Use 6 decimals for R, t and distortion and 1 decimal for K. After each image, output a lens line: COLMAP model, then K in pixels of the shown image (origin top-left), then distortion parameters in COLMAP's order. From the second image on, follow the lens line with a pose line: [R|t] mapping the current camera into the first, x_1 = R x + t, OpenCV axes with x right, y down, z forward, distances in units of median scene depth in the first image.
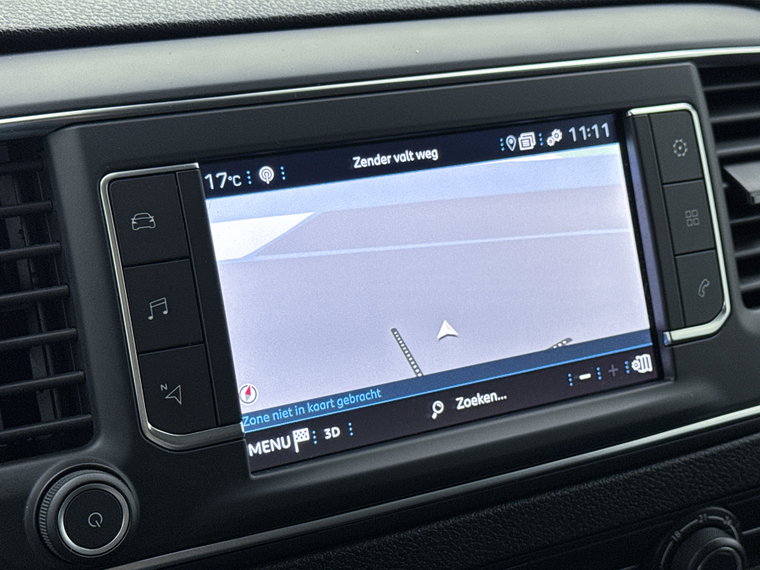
lens RADIAL K [[1336.7, 0, 380.8], [0, 1336.7, 280.6], [0, 0, 1]] dist [0.121398, 0.000000]
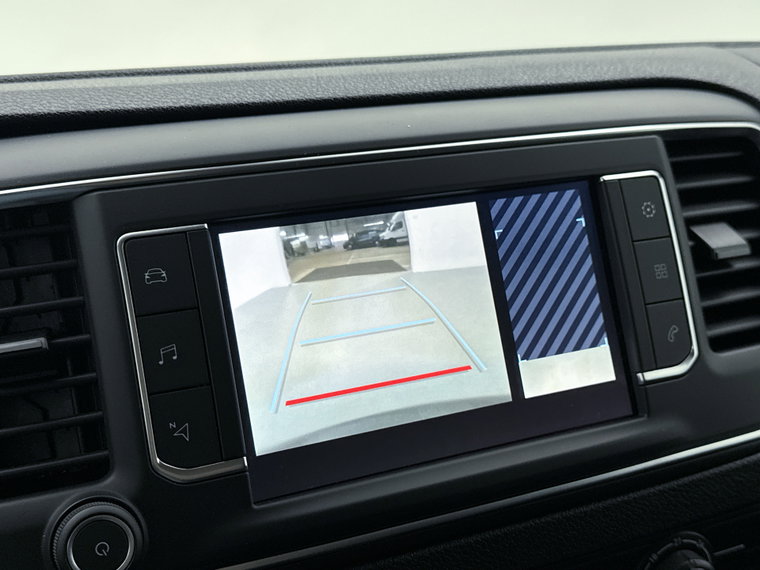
lens RADIAL K [[1017.0, 0, 376.3], [0, 1017.0, 284.5], [0, 0, 1]] dist [0.088737, 0.000000]
pose [[0.997907, -0.010290, -0.063837, 0.053587], [0.007061, 0.998694, -0.050609, 0.006507], [0.064274, 0.050052, 0.996676, 0.145995]]
